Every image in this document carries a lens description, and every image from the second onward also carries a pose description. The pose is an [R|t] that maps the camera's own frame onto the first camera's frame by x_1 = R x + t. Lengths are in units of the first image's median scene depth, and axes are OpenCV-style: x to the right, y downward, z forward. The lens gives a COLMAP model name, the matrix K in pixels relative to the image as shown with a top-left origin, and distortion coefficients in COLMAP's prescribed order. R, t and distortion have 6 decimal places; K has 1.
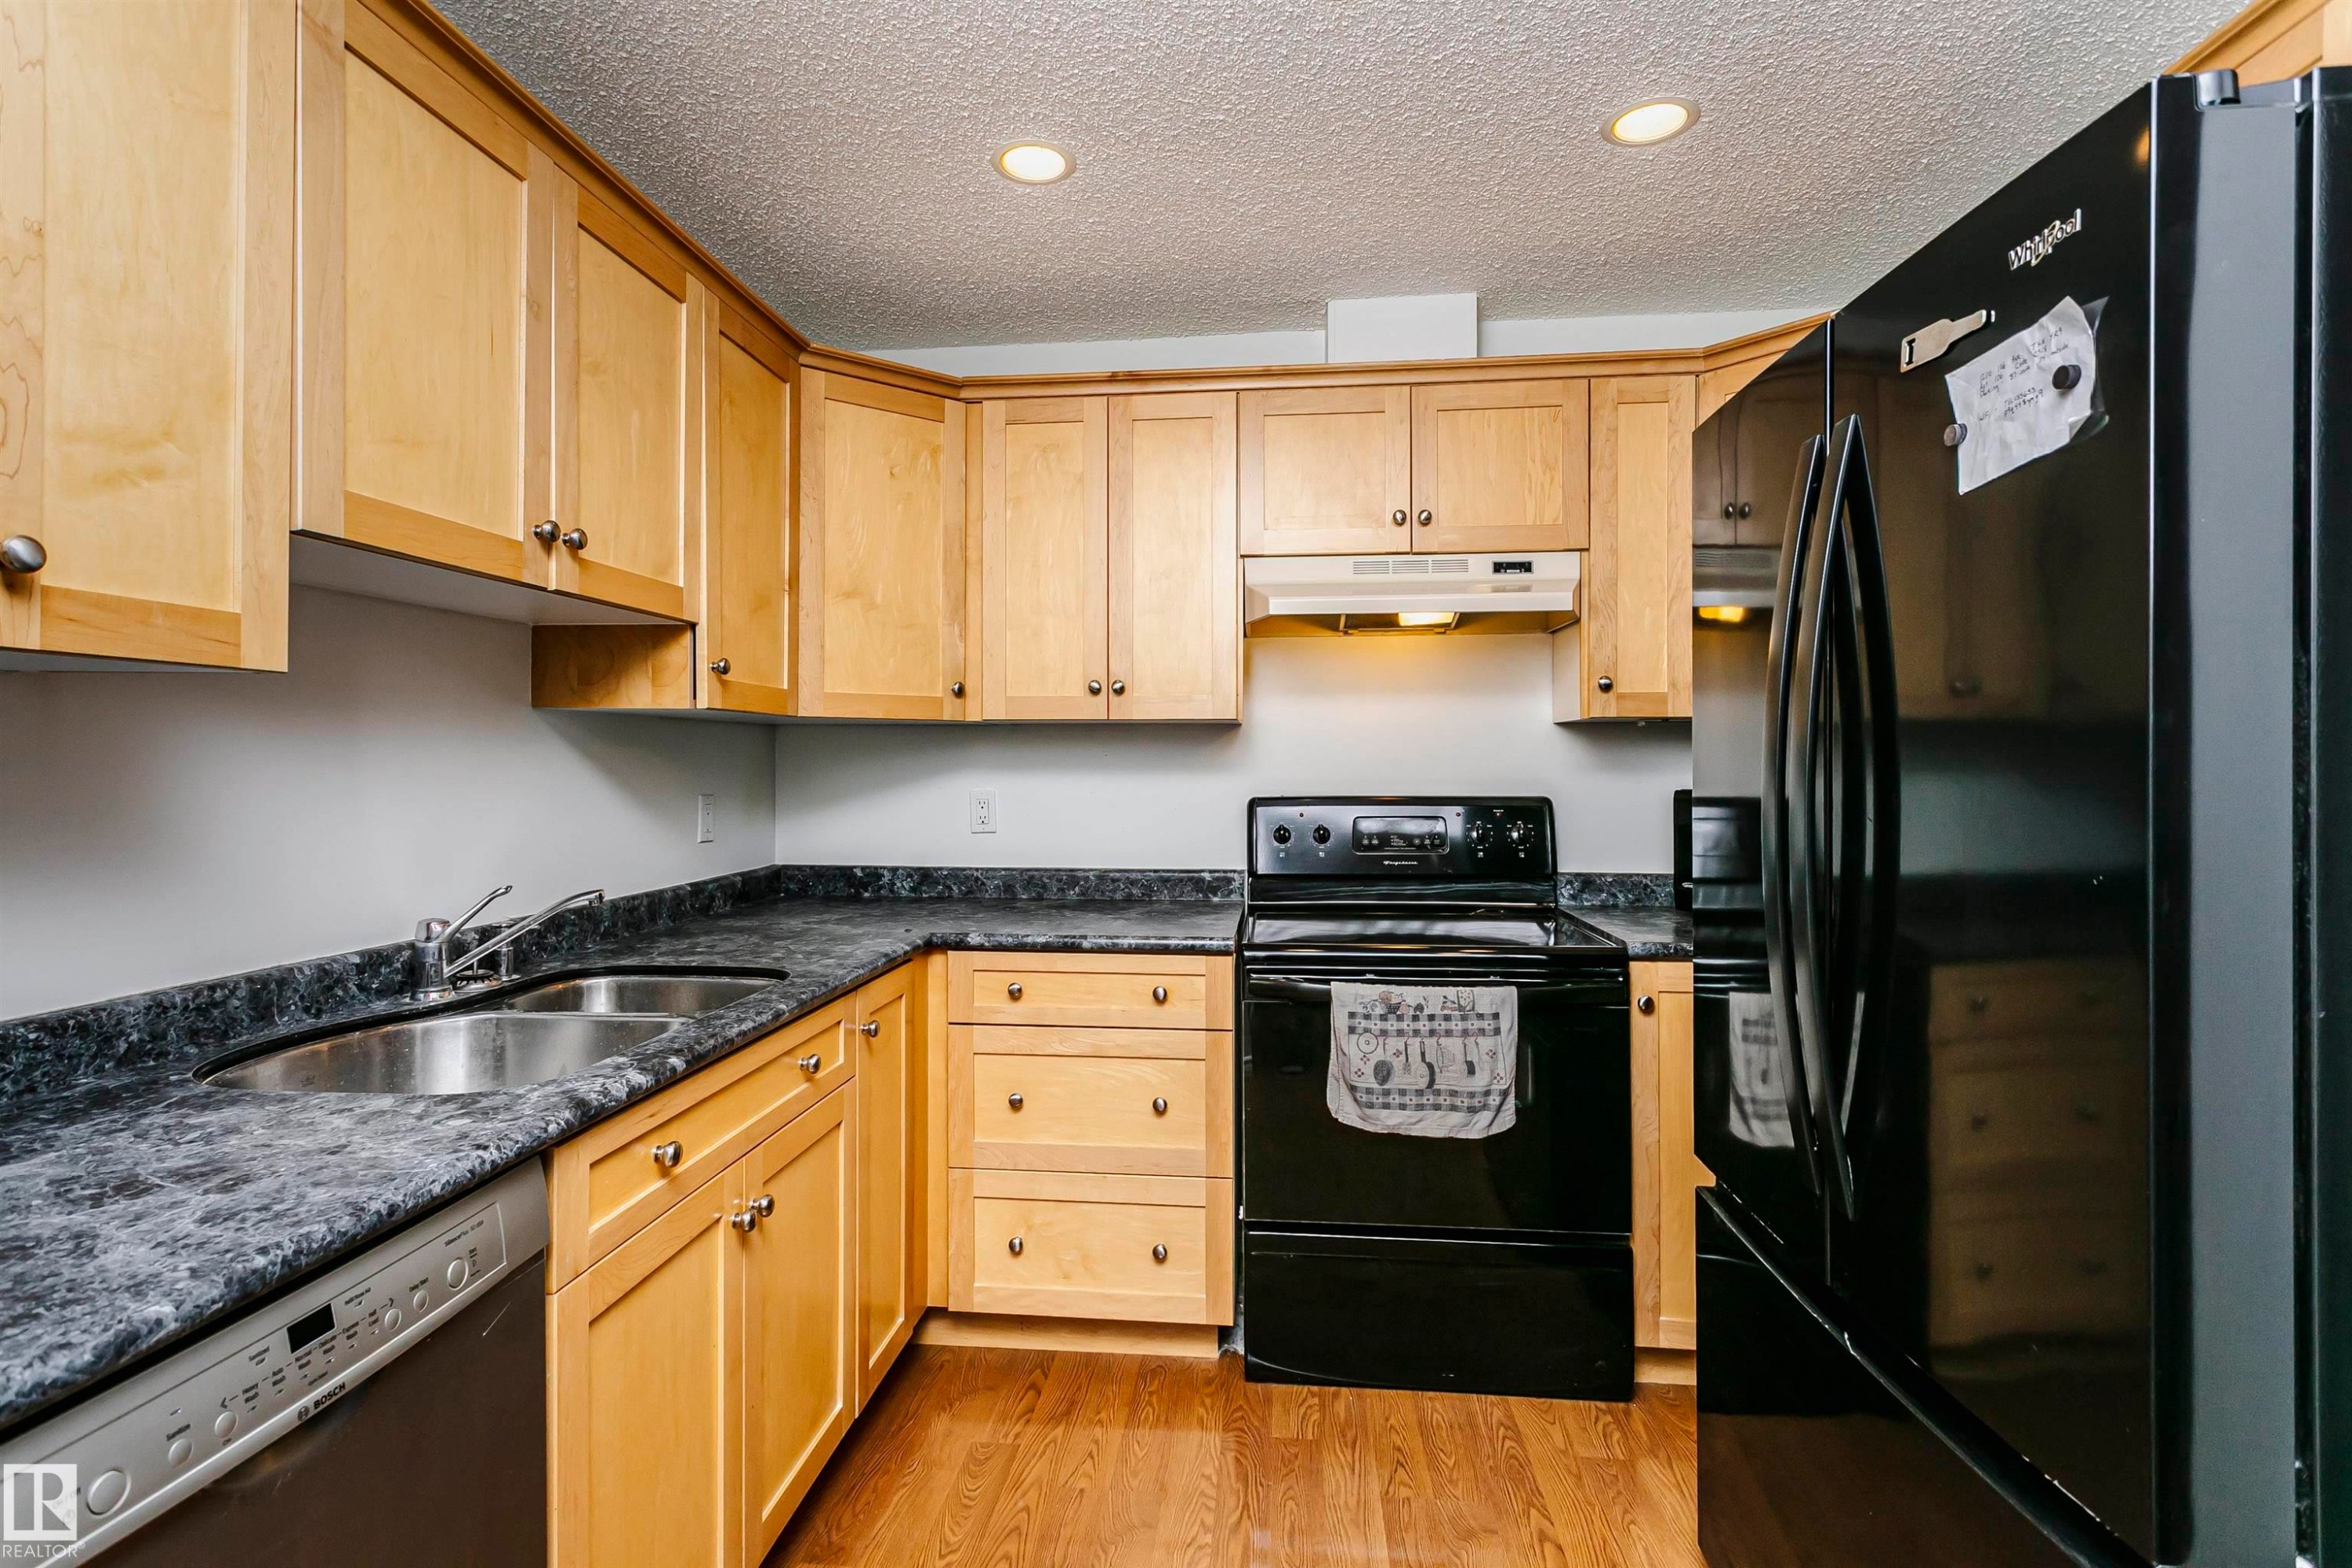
lens RADIAL K [[1132.3, 0, 1142.0], [0, 1132.3, 748.9], [0, 0, 1]] dist [0.001672, 0.000373]
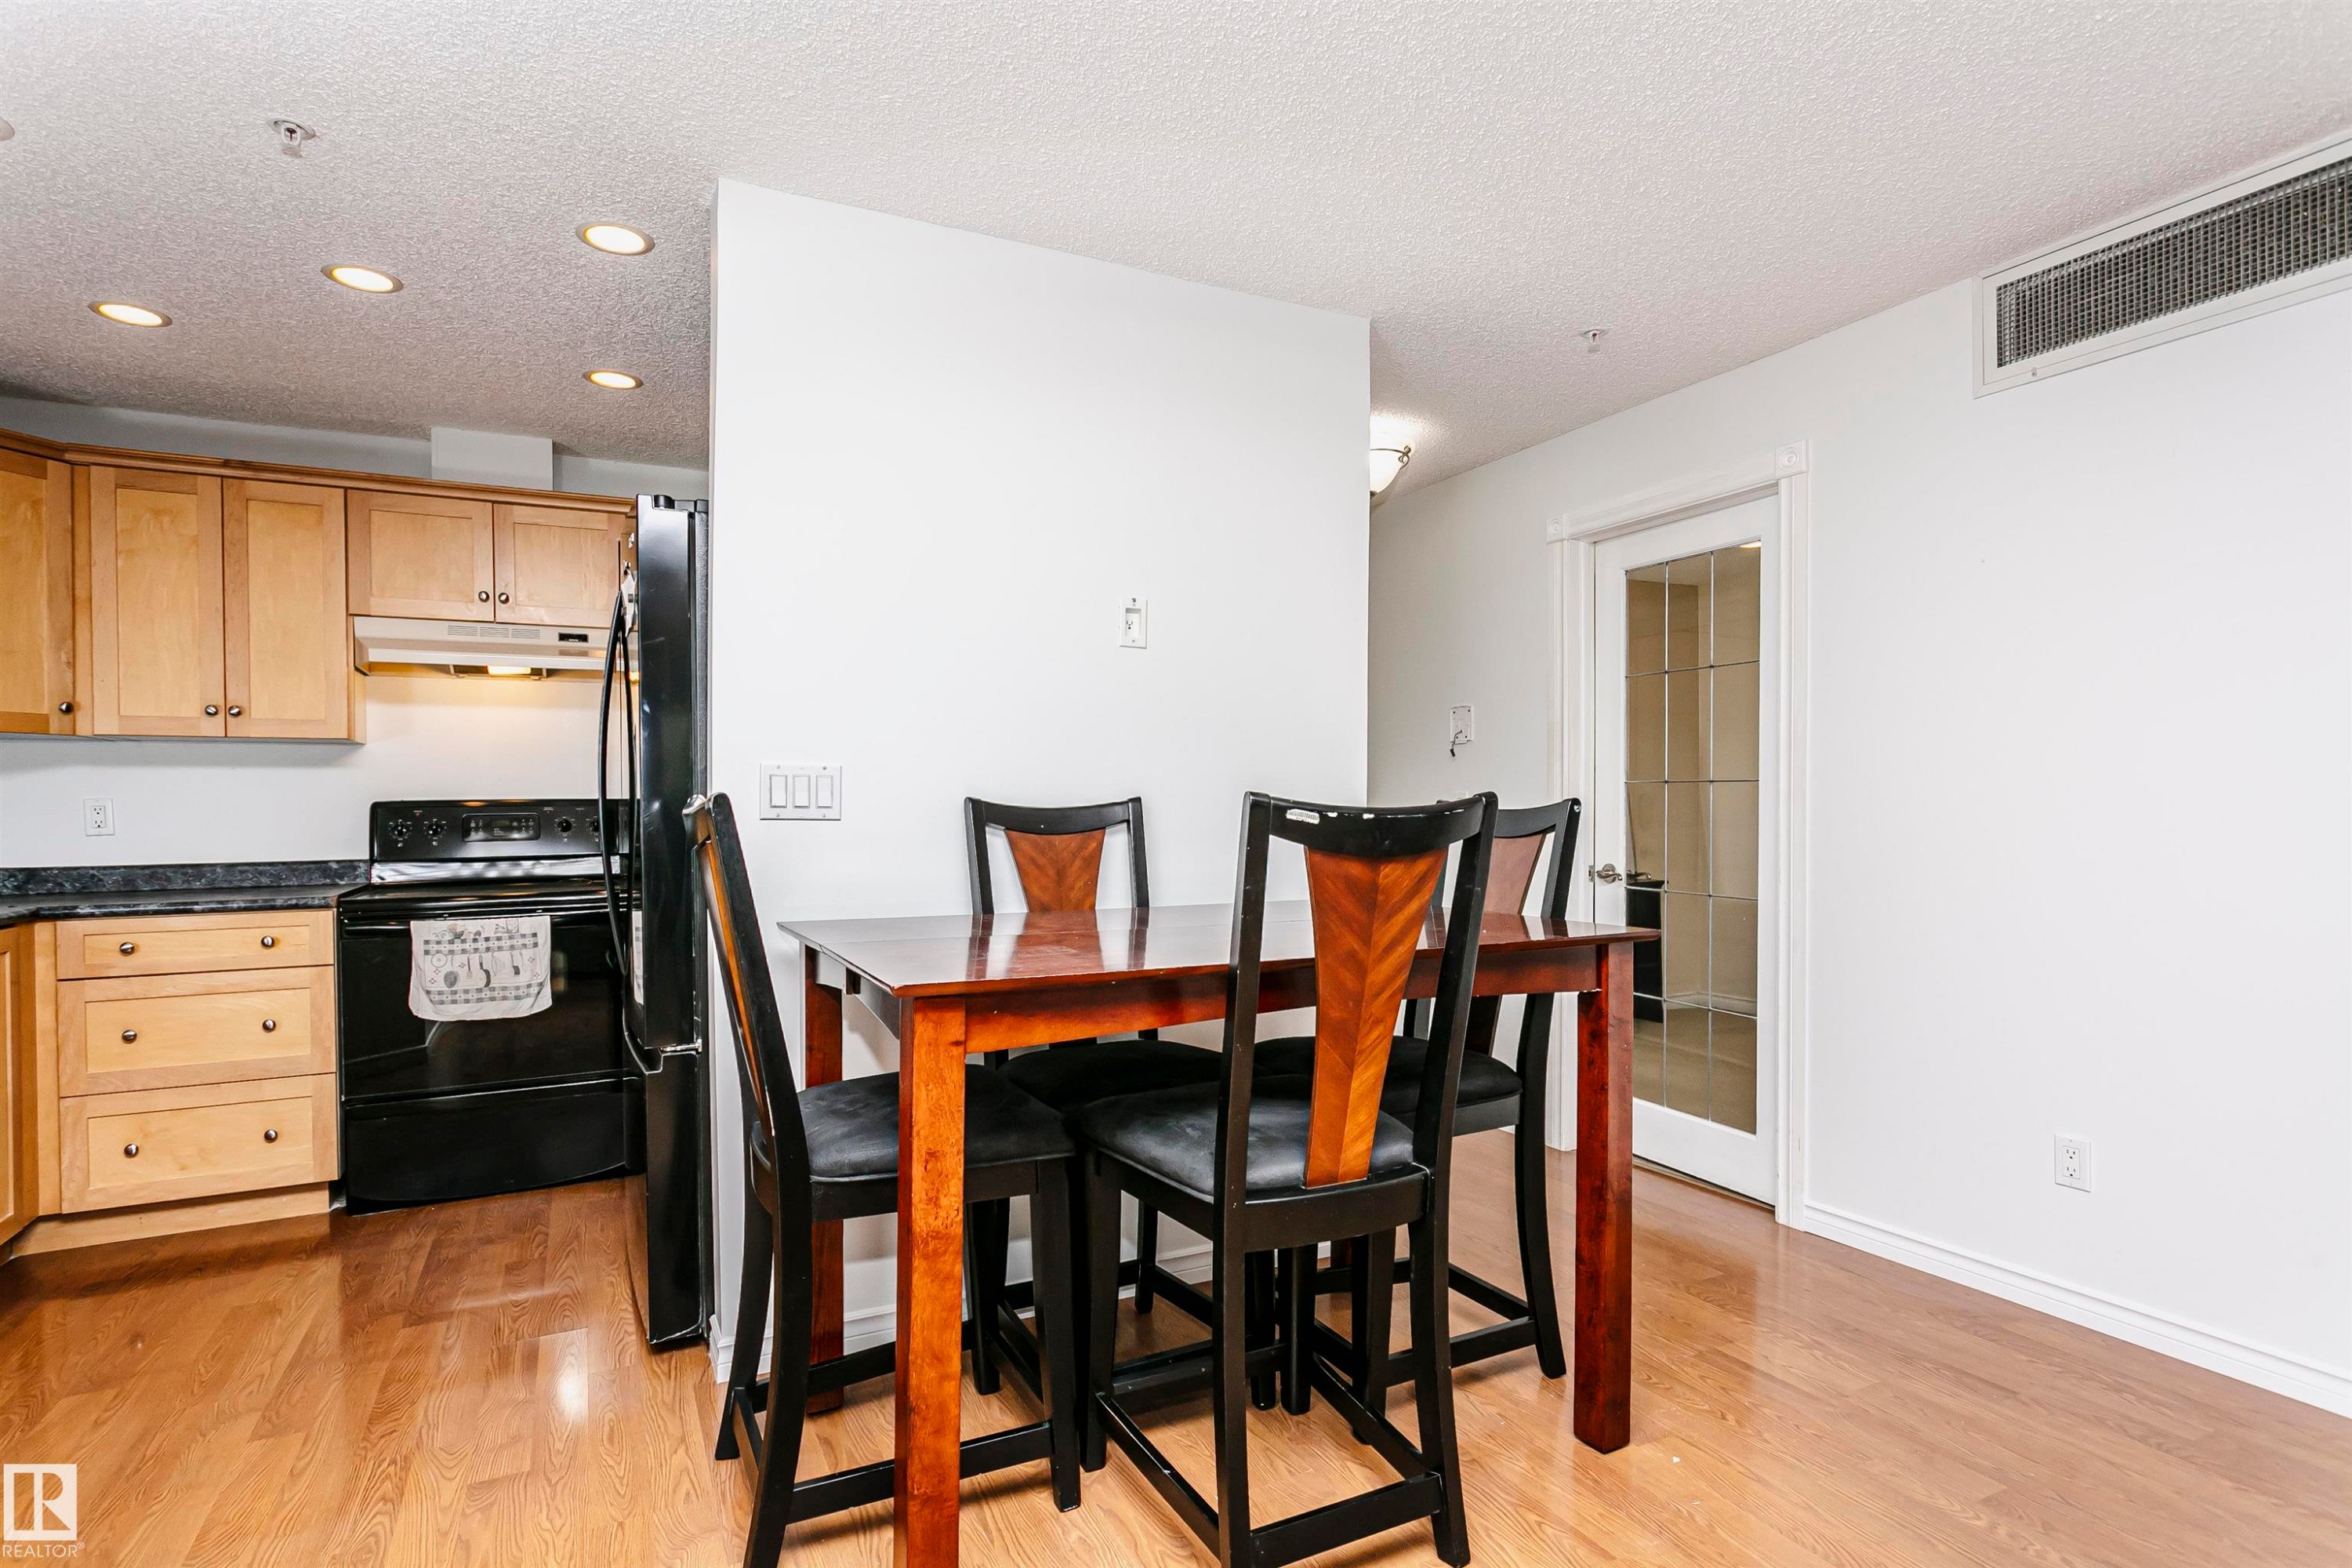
lens RADIAL K [[1209.0, 0, 1172.0], [0, 1209.0, 810.3], [0, 0, 1]] dist [-0.001097, -0.000125]
pose [[0.844300, -0.009766, 0.535781, 0.153232], [0.000391, 0.999845, 0.017610, 0.036032], [-0.535870, -0.014659, 0.844173, -0.770199]]
